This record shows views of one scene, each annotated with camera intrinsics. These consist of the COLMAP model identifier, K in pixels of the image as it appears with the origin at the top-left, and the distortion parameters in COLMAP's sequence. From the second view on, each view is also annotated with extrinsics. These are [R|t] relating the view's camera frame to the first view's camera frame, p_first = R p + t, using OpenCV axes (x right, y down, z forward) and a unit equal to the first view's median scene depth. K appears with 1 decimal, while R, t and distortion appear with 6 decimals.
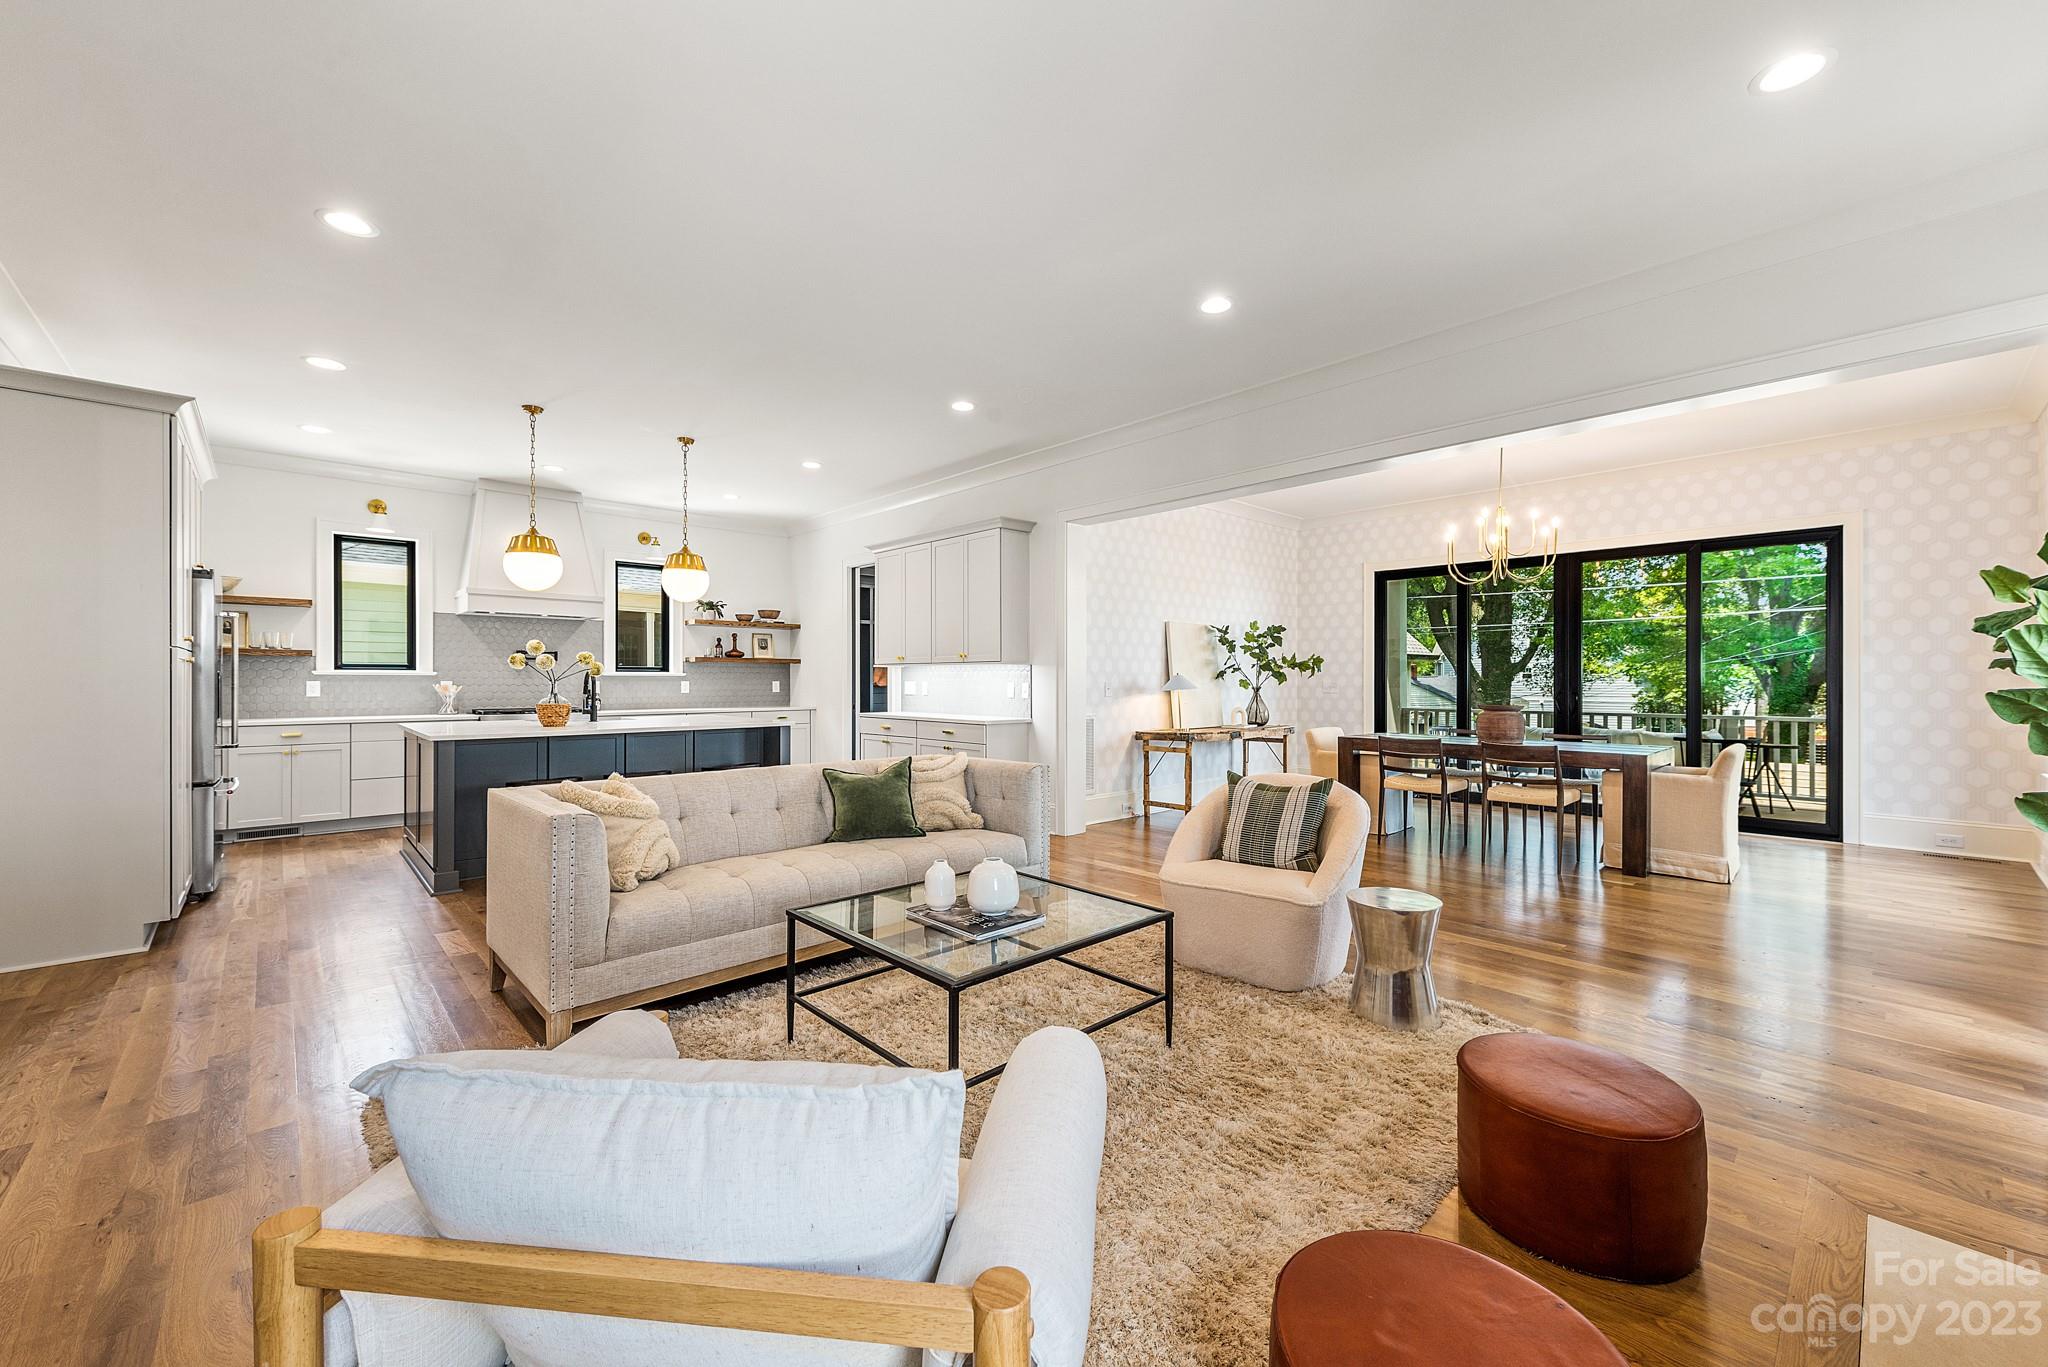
lens RADIAL K [[803.0, 0, 1039.3], [0, 803.0, 680.7], [0, 0, 1]] dist [0.008478, -0.001439]
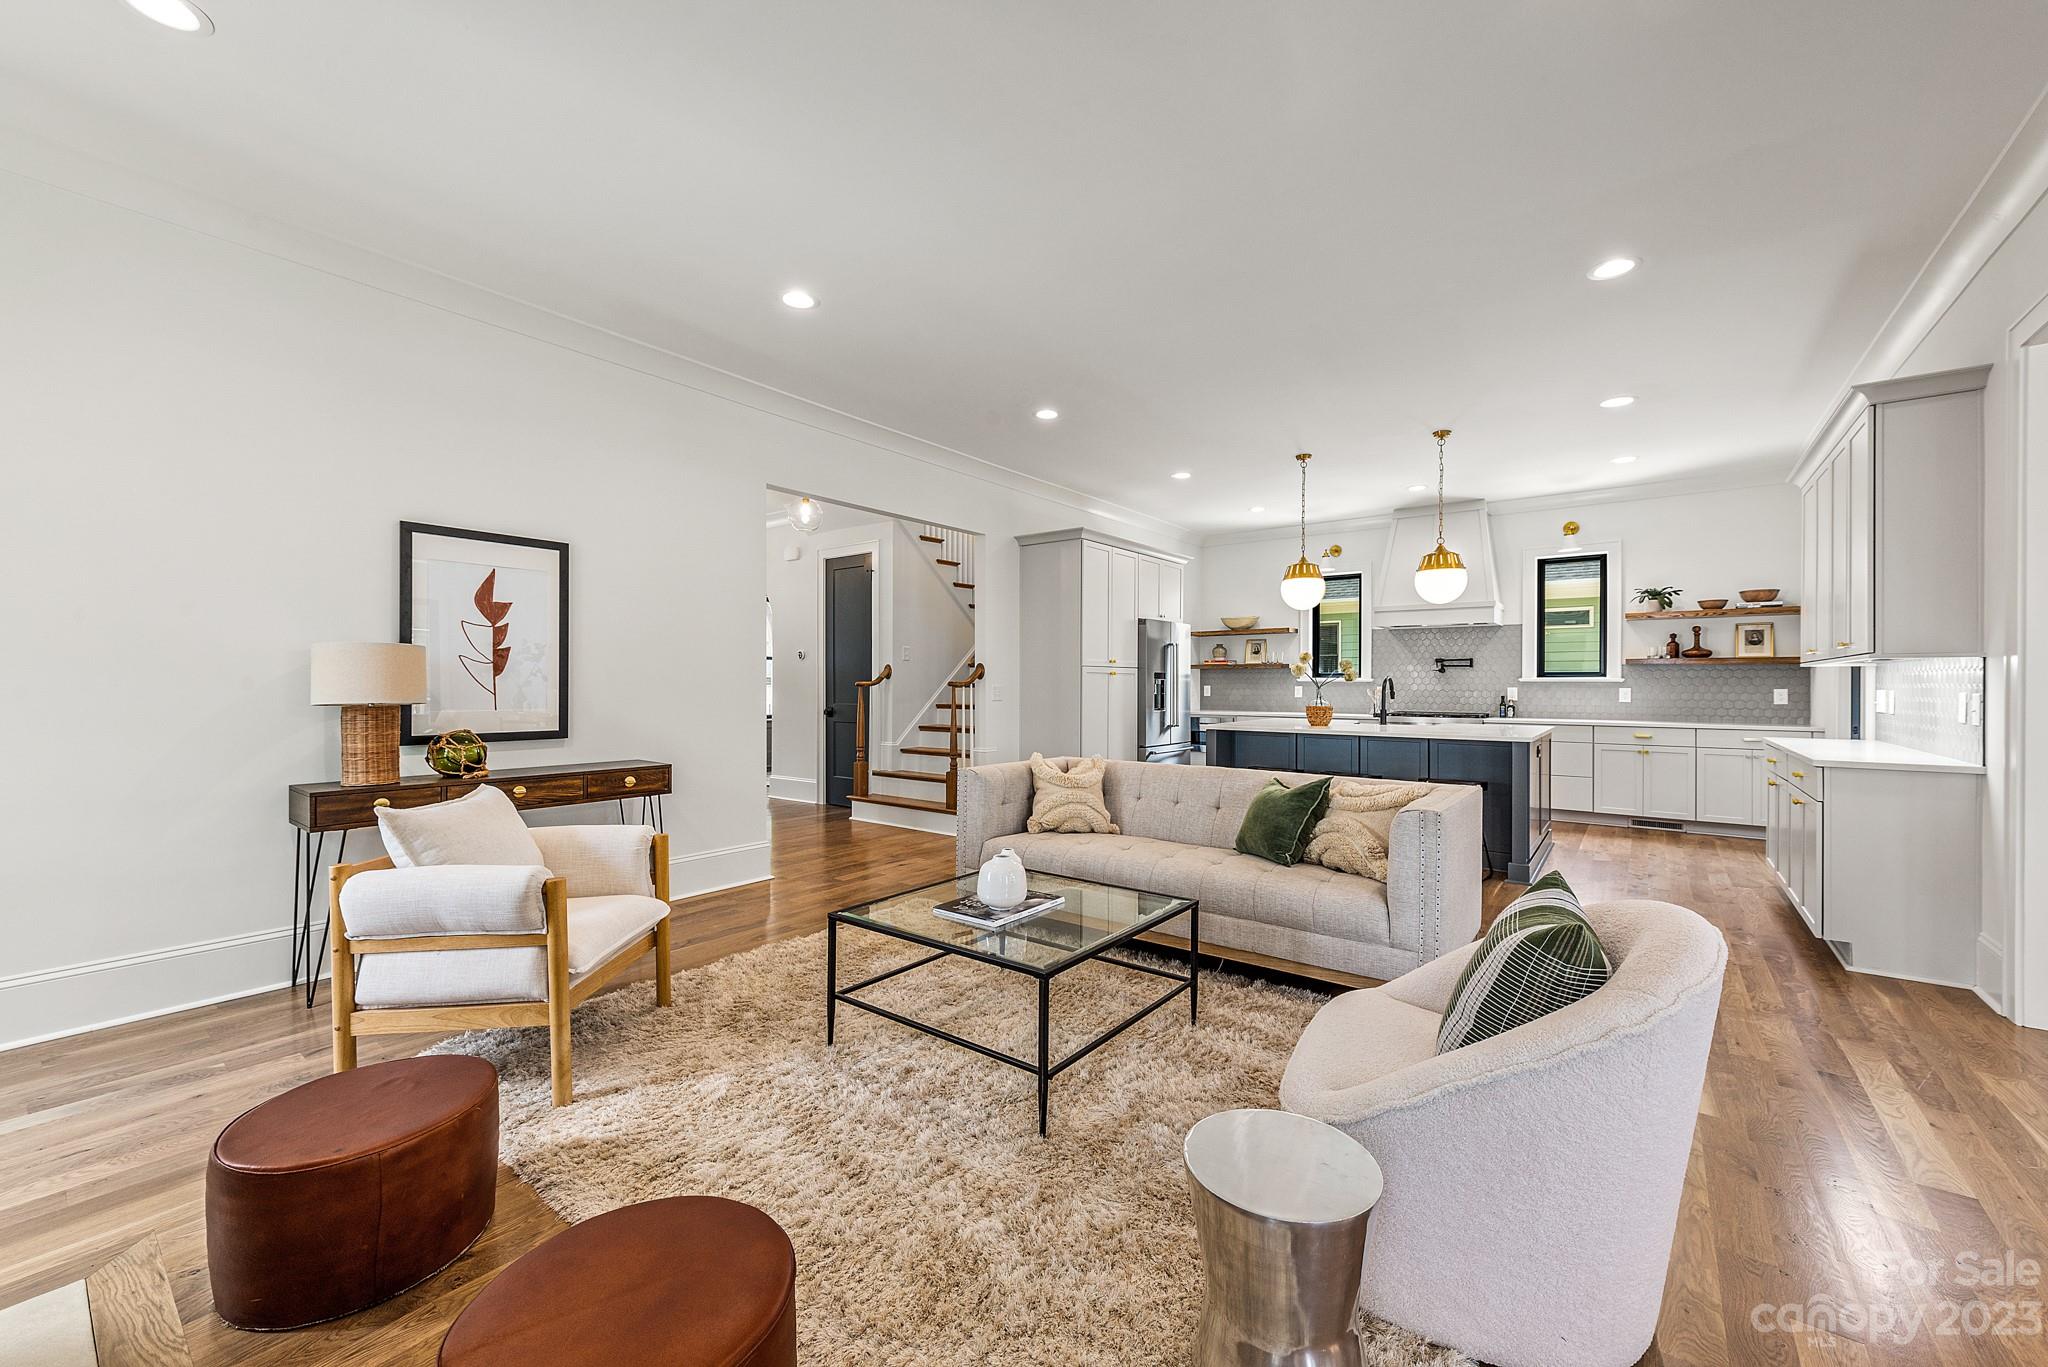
lens RADIAL K [[803.0, 0, 1039.9], [0, 803.0, 685.1], [0, 0, 1]] dist [0.008478, -0.001439]
pose [[0.153422, 0.000596, -0.988161, 0.344630], [-0.005274, 0.999986, -0.000216, 0.001041], [0.988147, 0.005245, 0.153423, 0.312362]]
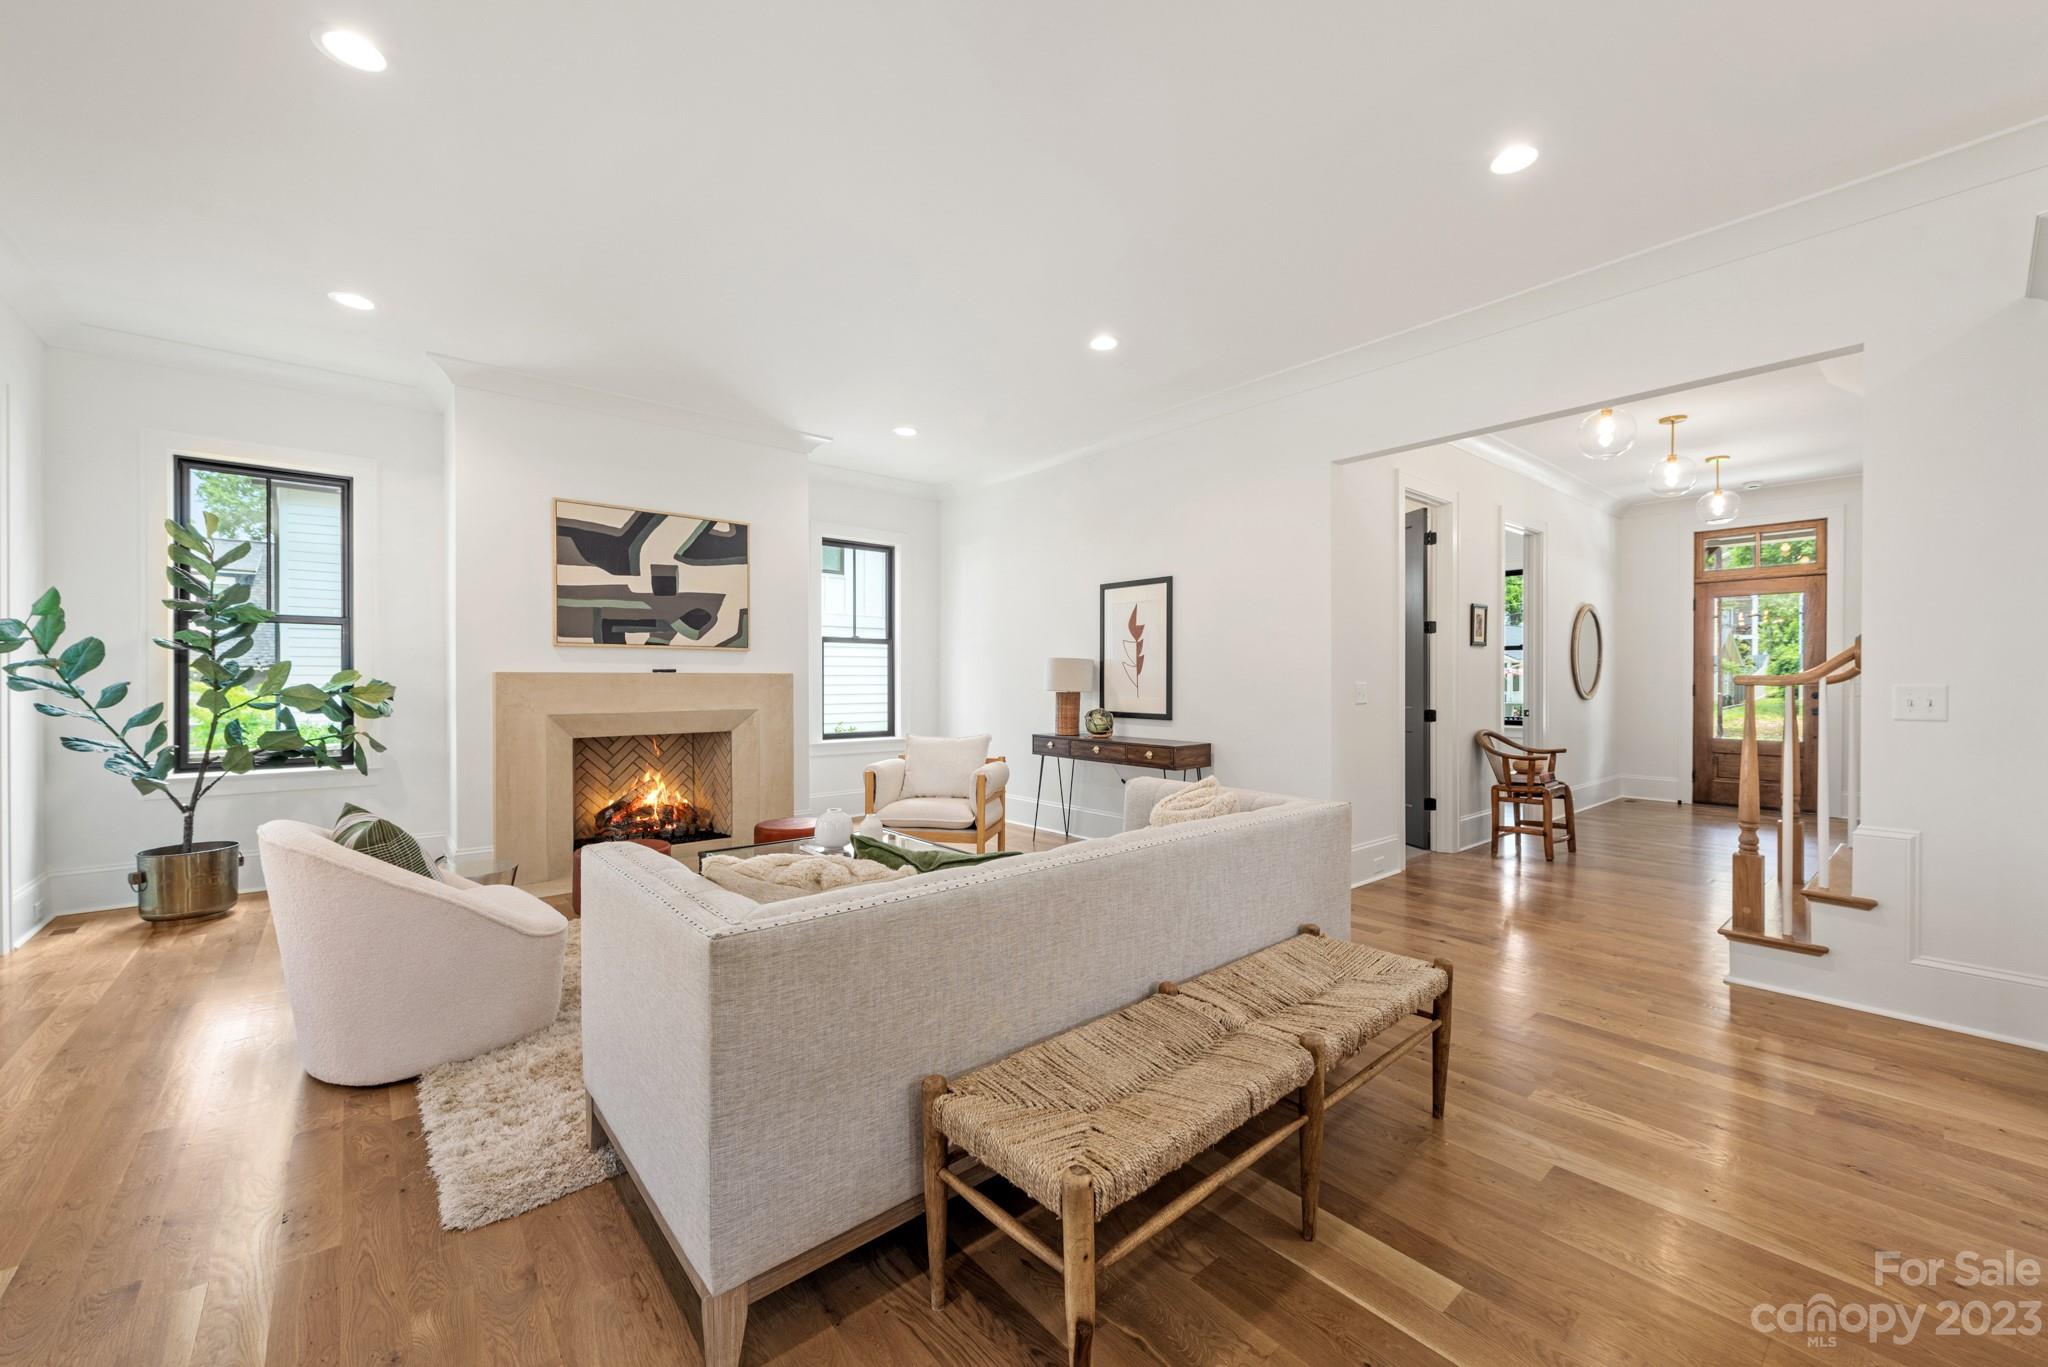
lens RADIAL K [[803.0, 0, 1022.9], [0, 803.0, 685.4], [0, 0, 1]] dist [0.008478, -0.001439]
pose [[-0.997357, -0.002040, 0.072630, -0.150947], [-0.001362, 0.999955, 0.009384, -0.000135], [-0.072646, 0.009260, -0.997315, 0.810582]]
